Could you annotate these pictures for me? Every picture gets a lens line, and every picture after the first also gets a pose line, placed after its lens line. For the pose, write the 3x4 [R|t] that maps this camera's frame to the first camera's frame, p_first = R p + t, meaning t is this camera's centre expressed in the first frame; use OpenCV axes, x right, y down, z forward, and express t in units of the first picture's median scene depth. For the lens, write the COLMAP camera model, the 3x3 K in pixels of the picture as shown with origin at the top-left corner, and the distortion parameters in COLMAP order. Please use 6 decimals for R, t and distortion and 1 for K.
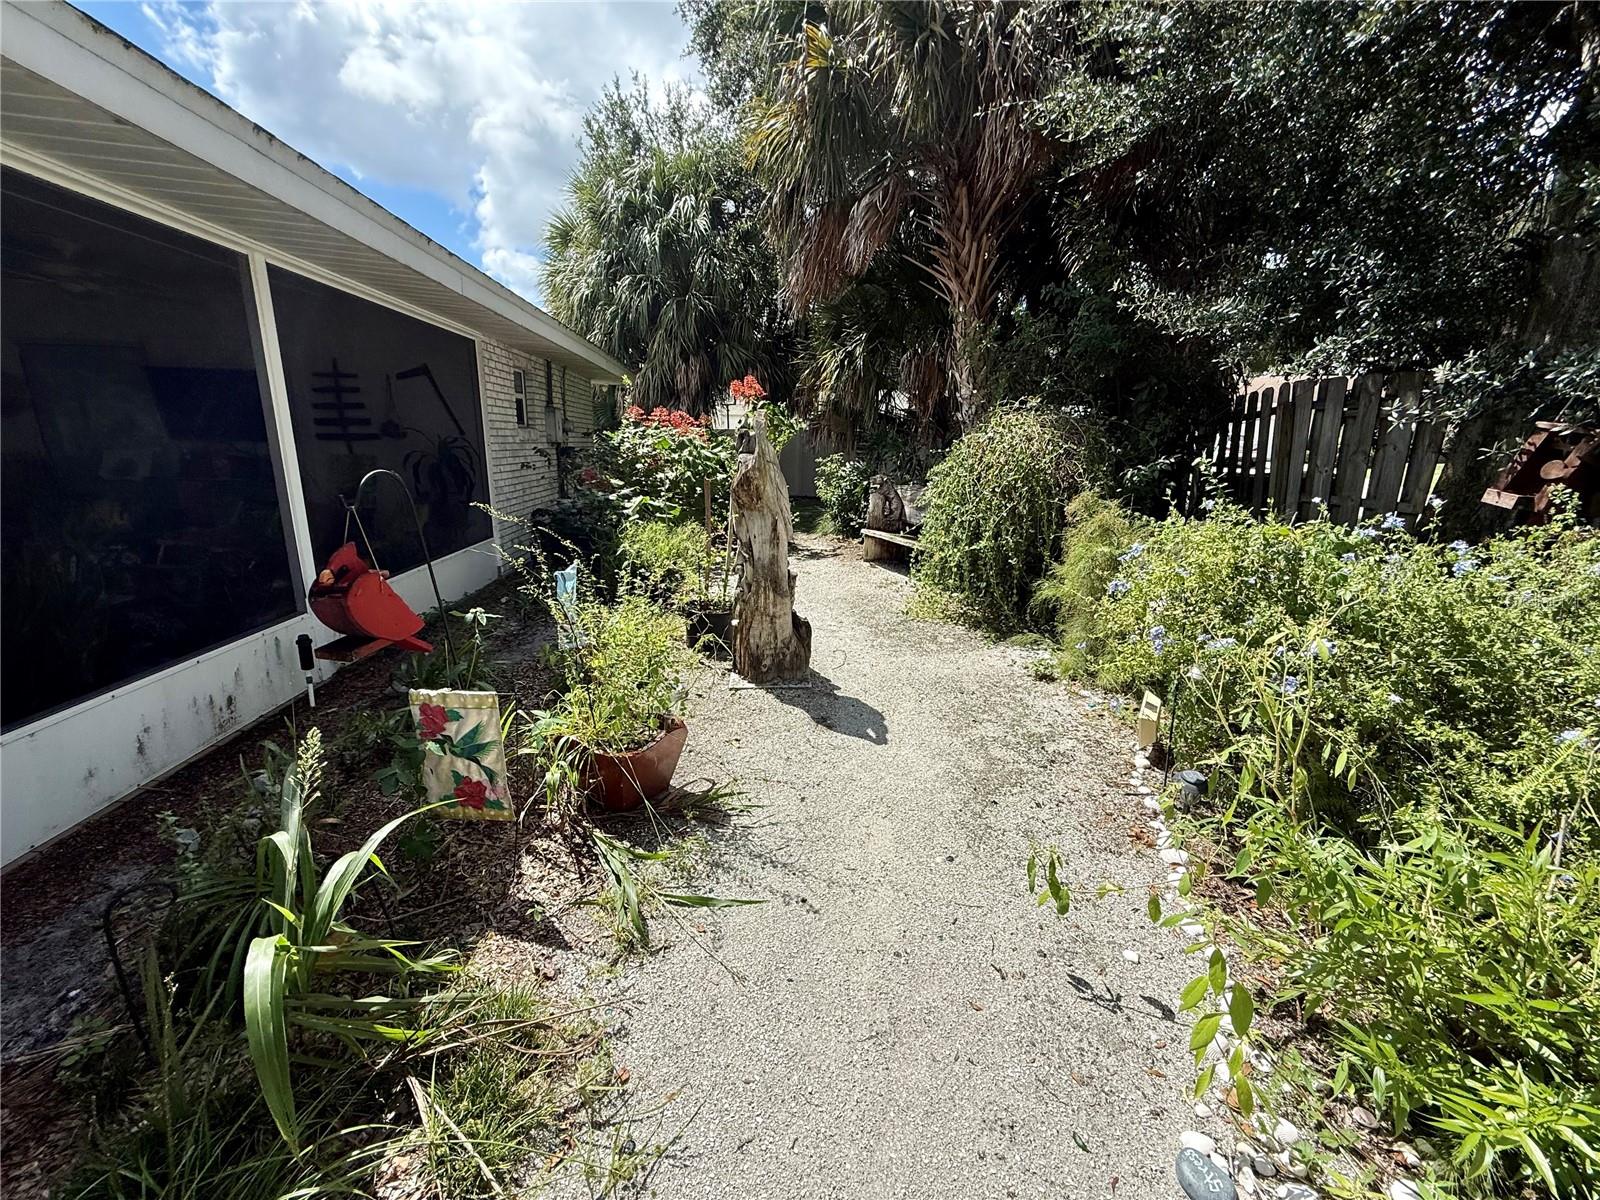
lens RADIAL K [[638.9, 0, 795.2], [0, 638.9, 599.6], [0, 0, 1]] dist [0.000450, -0.000008]
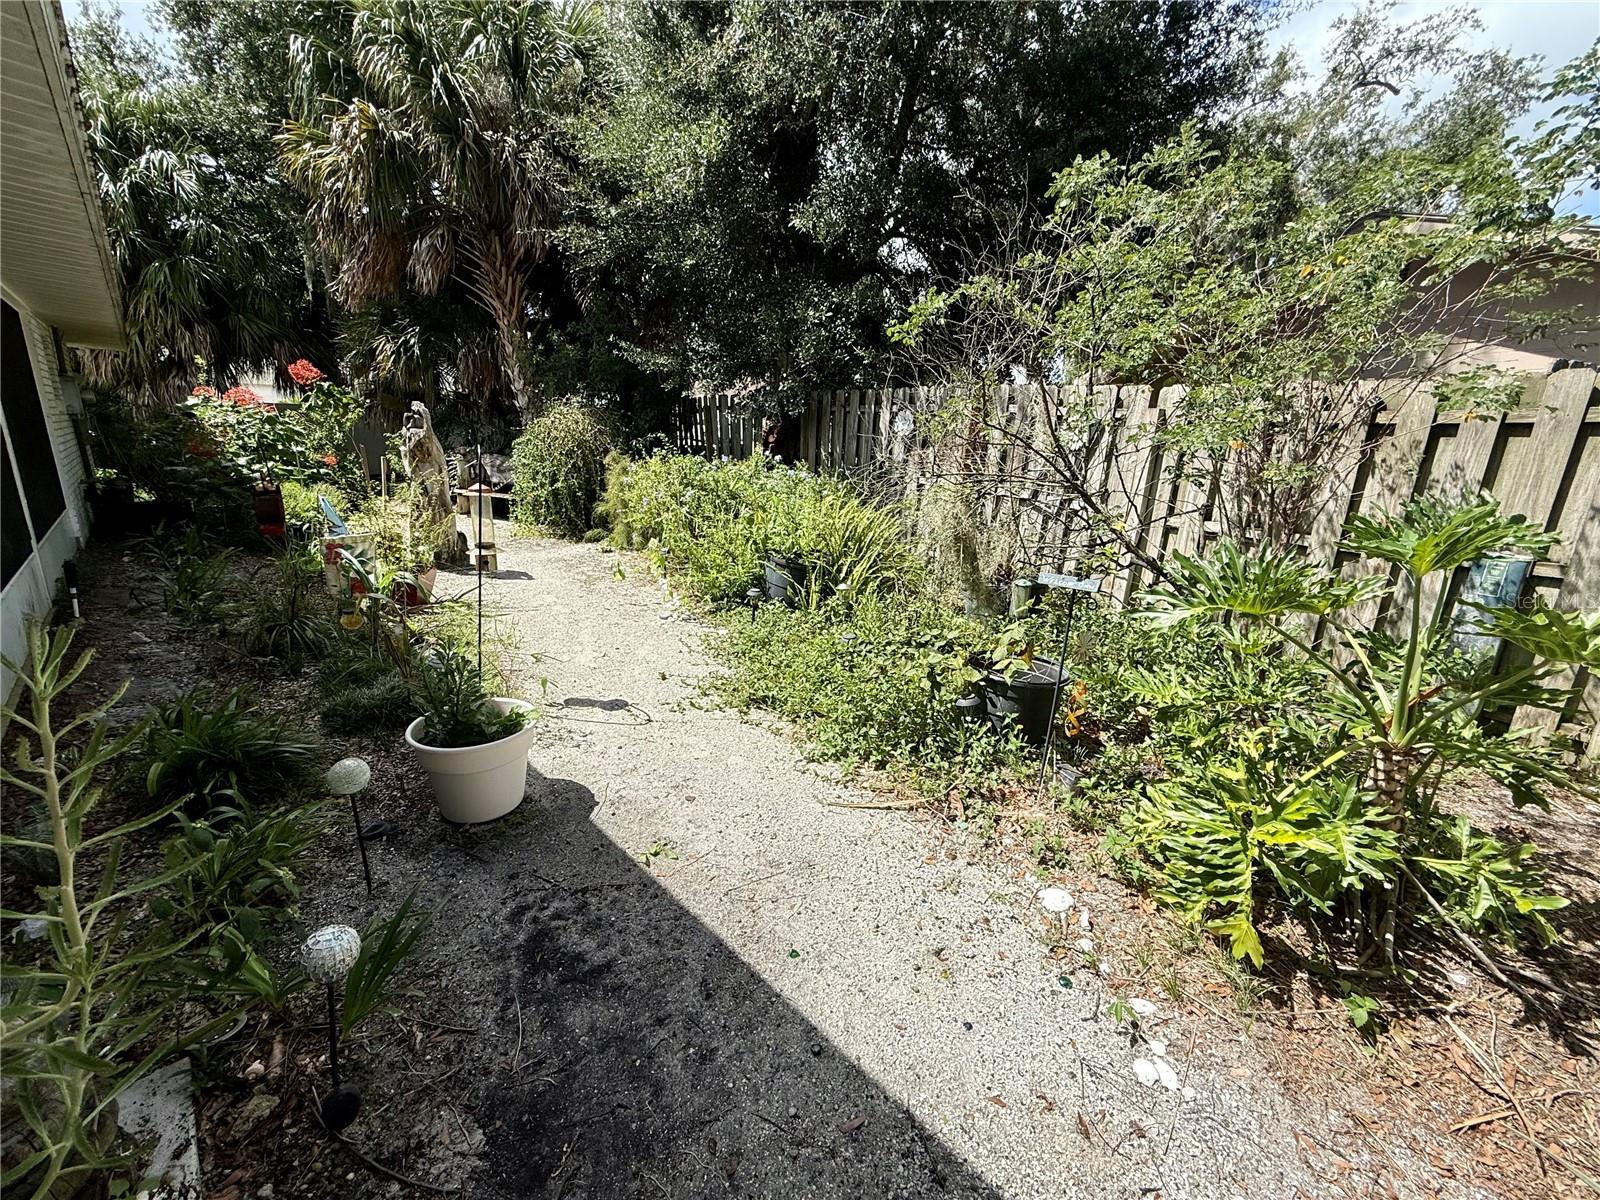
lens RADIAL K [[638.9, 0, 799.7], [0, 638.9, 602.9], [0, 0, 1]] dist [0.000450, -0.000008]
pose [[0.770219, -0.153265, 0.619089, -0.302968], [0.132853, 0.987958, 0.079300, 0.167115], [-0.623788, 0.021170, 0.781307, -0.690002]]
